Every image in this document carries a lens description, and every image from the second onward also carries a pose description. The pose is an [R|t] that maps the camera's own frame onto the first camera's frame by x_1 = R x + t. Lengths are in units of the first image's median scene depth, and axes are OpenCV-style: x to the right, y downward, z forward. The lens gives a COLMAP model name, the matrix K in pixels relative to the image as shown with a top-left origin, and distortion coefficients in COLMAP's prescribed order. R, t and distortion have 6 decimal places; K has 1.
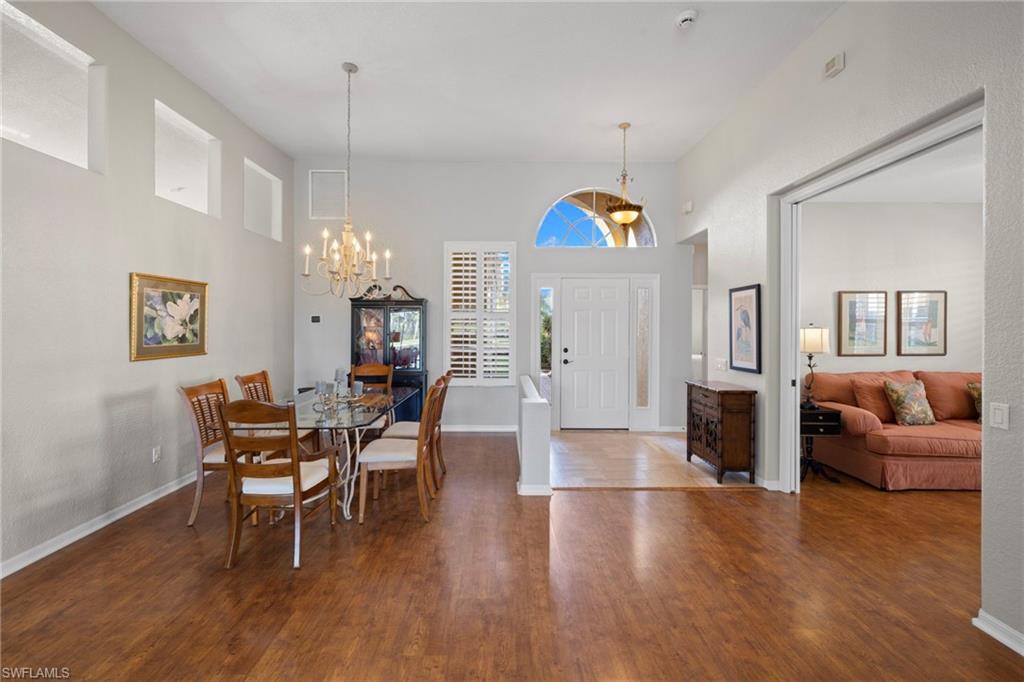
lens RADIAL K [[431.4, 0, 507.0], [0, 431.4, 328.6], [0, 0, 1]] dist [-0.000667, 0.001391]
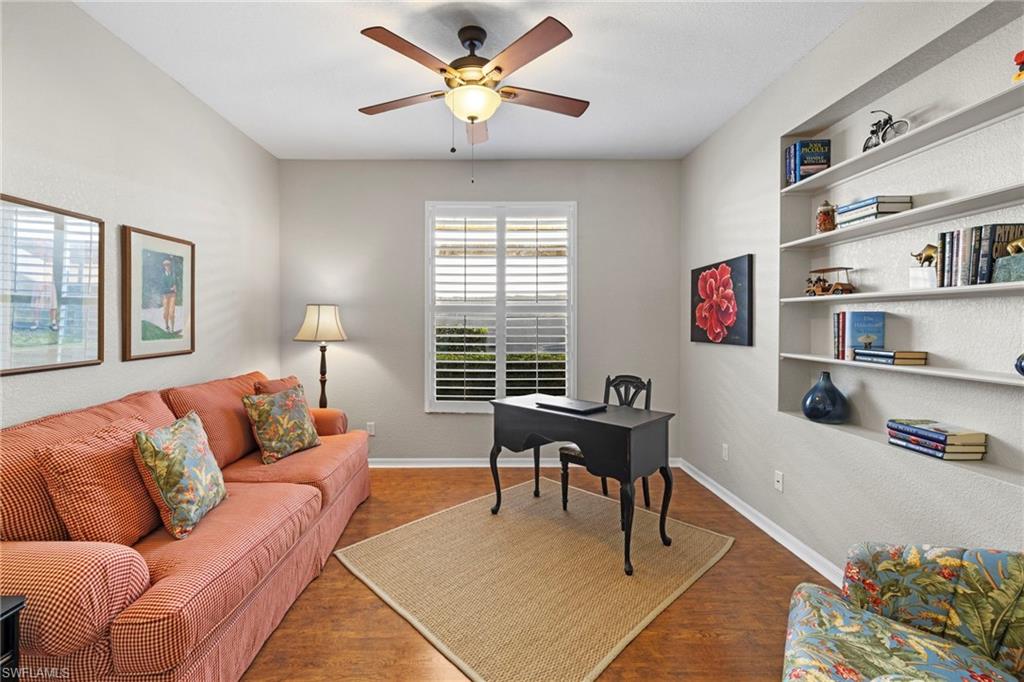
lens RADIAL K [[431.4, 0, 485.2], [0, 431.4, 324.0], [0, 0, 1]] dist [-0.000667, 0.001391]
pose [[0.003790, -0.008165, 0.999959, 0.448883], [0.004728, 0.999956, 0.008147, 0.020446], [-0.999982, 0.004697, 0.003828, 0.624246]]
